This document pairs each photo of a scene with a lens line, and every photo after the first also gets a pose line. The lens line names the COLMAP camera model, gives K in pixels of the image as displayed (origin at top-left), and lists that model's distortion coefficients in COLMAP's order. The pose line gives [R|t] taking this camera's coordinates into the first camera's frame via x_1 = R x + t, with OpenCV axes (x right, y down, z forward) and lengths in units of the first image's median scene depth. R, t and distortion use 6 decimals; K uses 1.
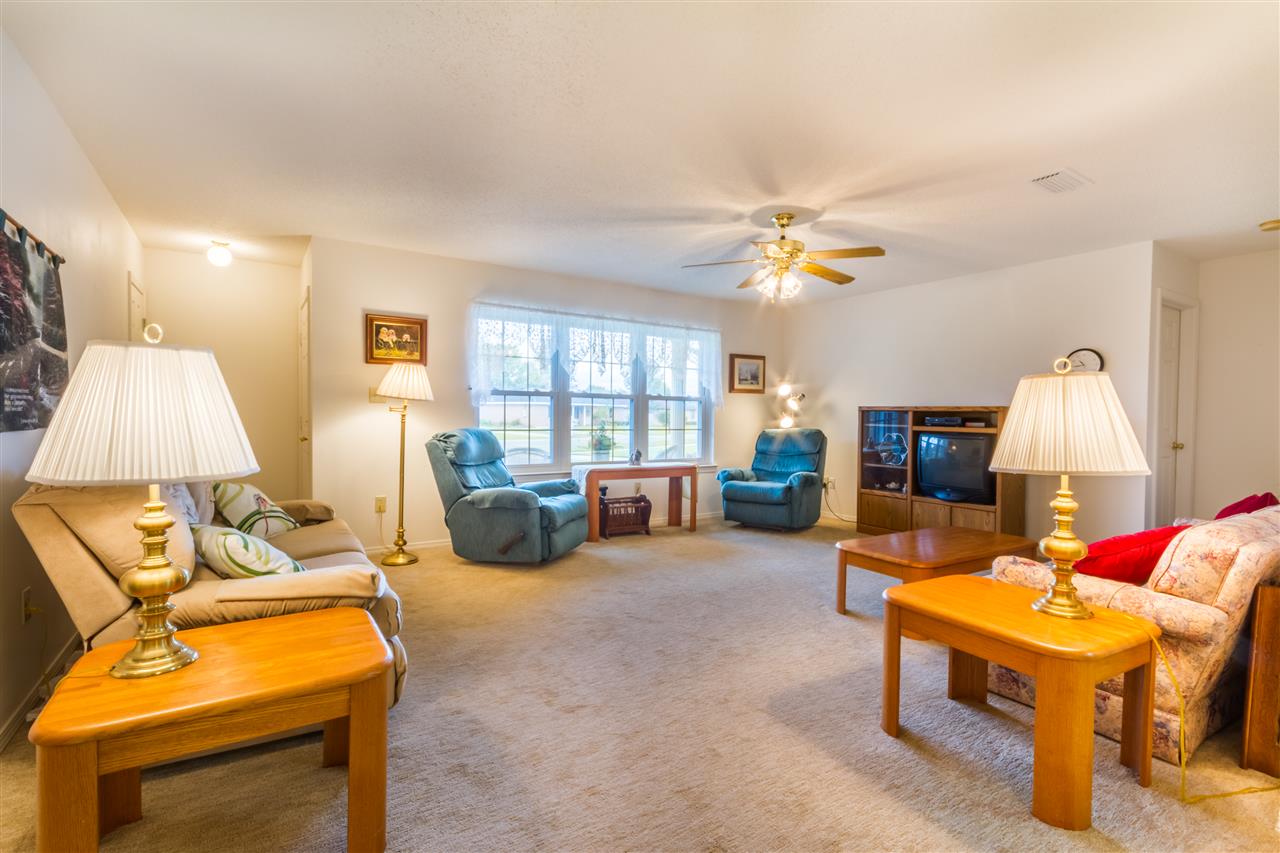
lens RADIAL K [[600.2, 0, 665.0], [0, 600.2, 418.9], [0, 0, 1]] dist [0.009395, 0.001764]
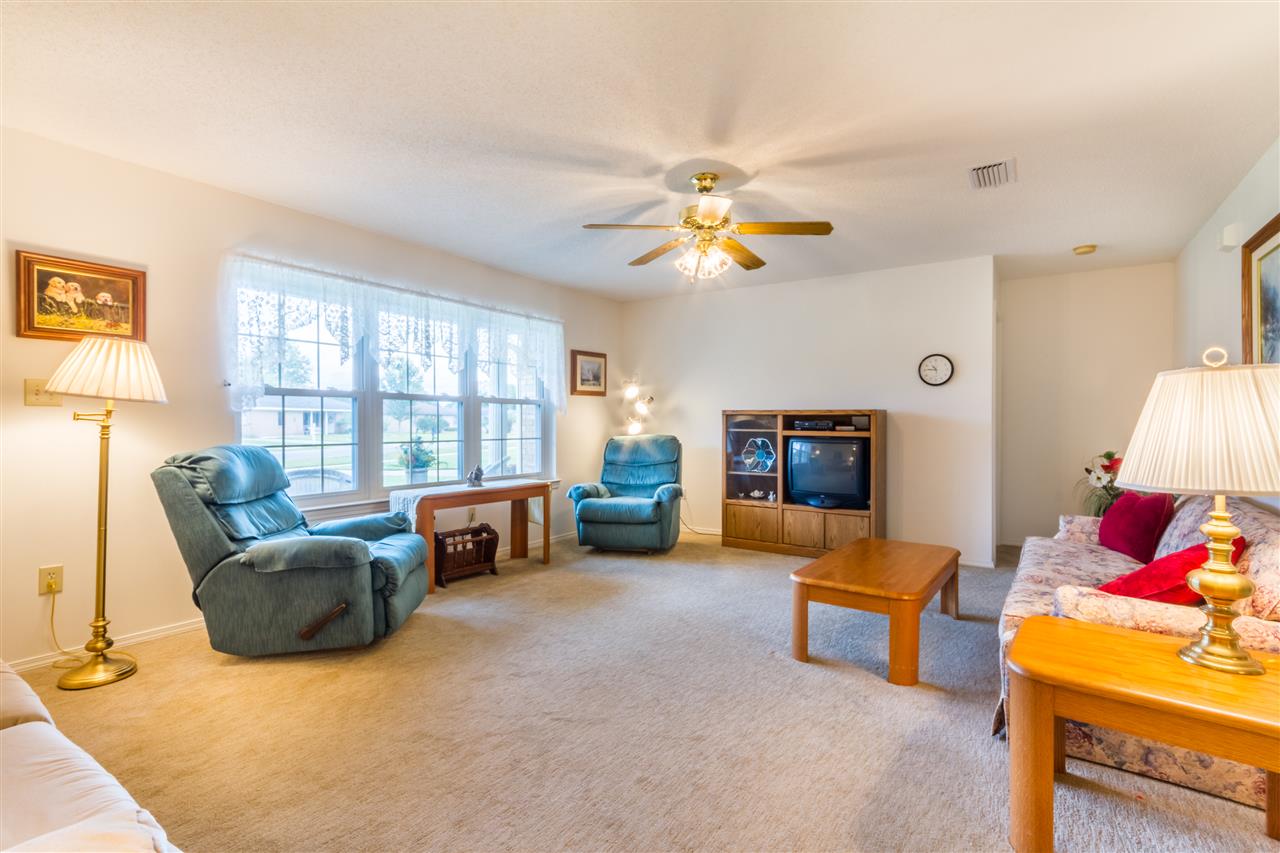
lens RADIAL K [[600.2, 0, 665.0], [0, 600.2, 418.9], [0, 0, 1]] dist [0.009395, 0.001764]
pose [[0.926403, -0.008121, 0.376446, -0.128845], [0.011238, 0.999918, -0.006084, -0.003373], [-0.376365, 0.009866, 0.926419, 0.208520]]
